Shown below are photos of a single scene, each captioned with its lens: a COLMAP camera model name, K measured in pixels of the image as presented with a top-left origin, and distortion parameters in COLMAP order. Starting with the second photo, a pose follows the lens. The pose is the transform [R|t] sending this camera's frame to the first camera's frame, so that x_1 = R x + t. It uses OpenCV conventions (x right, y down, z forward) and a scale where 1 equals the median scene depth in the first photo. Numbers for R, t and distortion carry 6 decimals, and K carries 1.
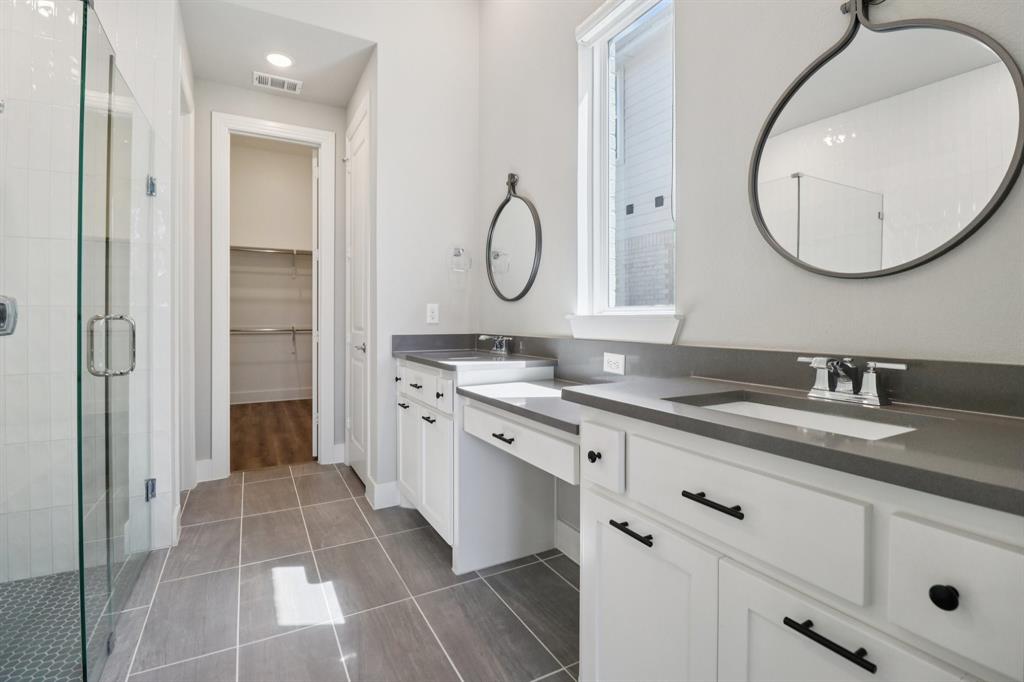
lens RADIAL K [[475.4, 0, 508.6], [0, 475.4, 318.1], [0, 0, 1]] dist [-0.003963, -0.011297]
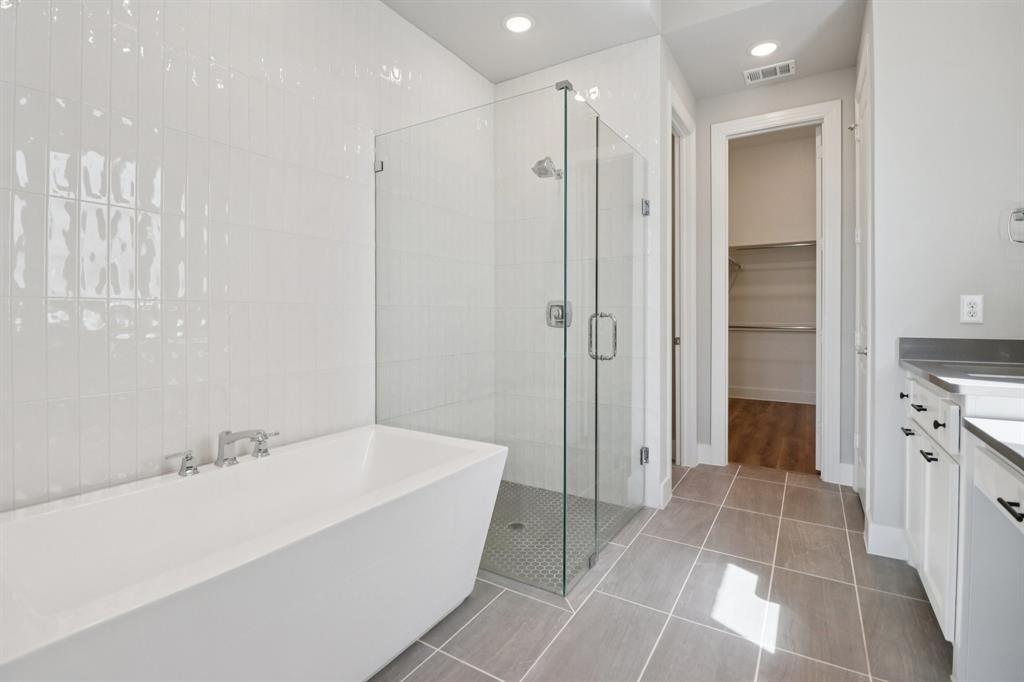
lens RADIAL K [[475.4, 0, 505.2], [0, 475.4, 315.2], [0, 0, 1]] dist [-0.003963, -0.011297]
pose [[0.477606, -0.000850, -0.878574, 0.149727], [0.001501, 0.999999, -0.000151, -0.001437], [0.878573, -0.001246, 0.477607, 0.093840]]
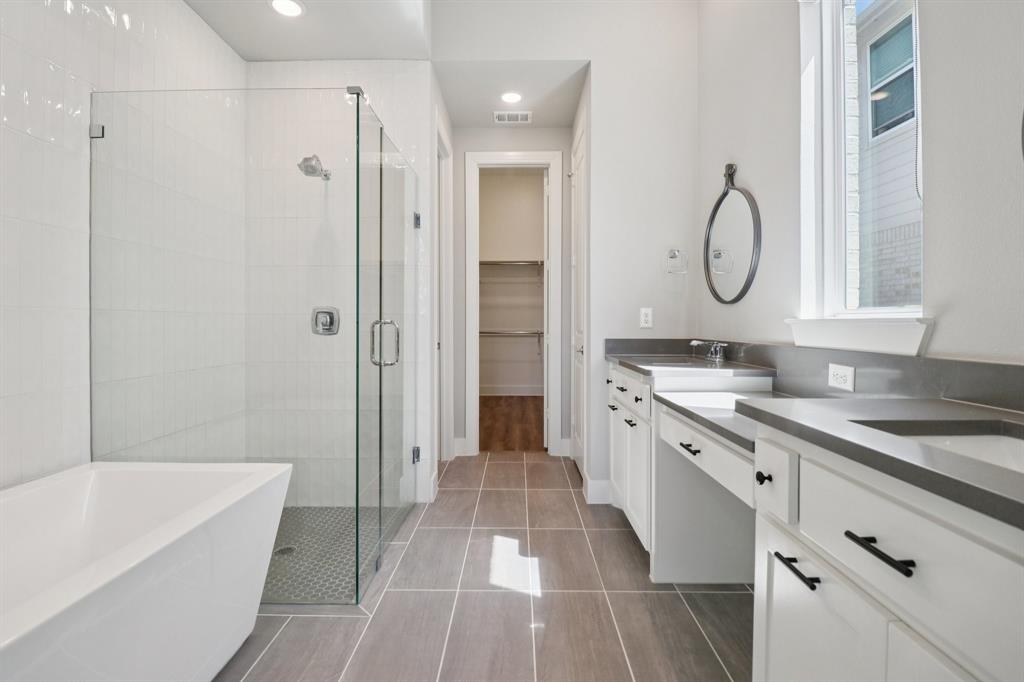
lens RADIAL K [[475.4, 0, 508.2], [0, 475.4, 322.5], [0, 0, 1]] dist [-0.003963, -0.011297]
pose [[0.867059, -0.000577, -0.498206, 0.109429], [0.001239, 0.999999, 0.000997, -0.001070], [0.498205, -0.001482, 0.867058, -0.004596]]
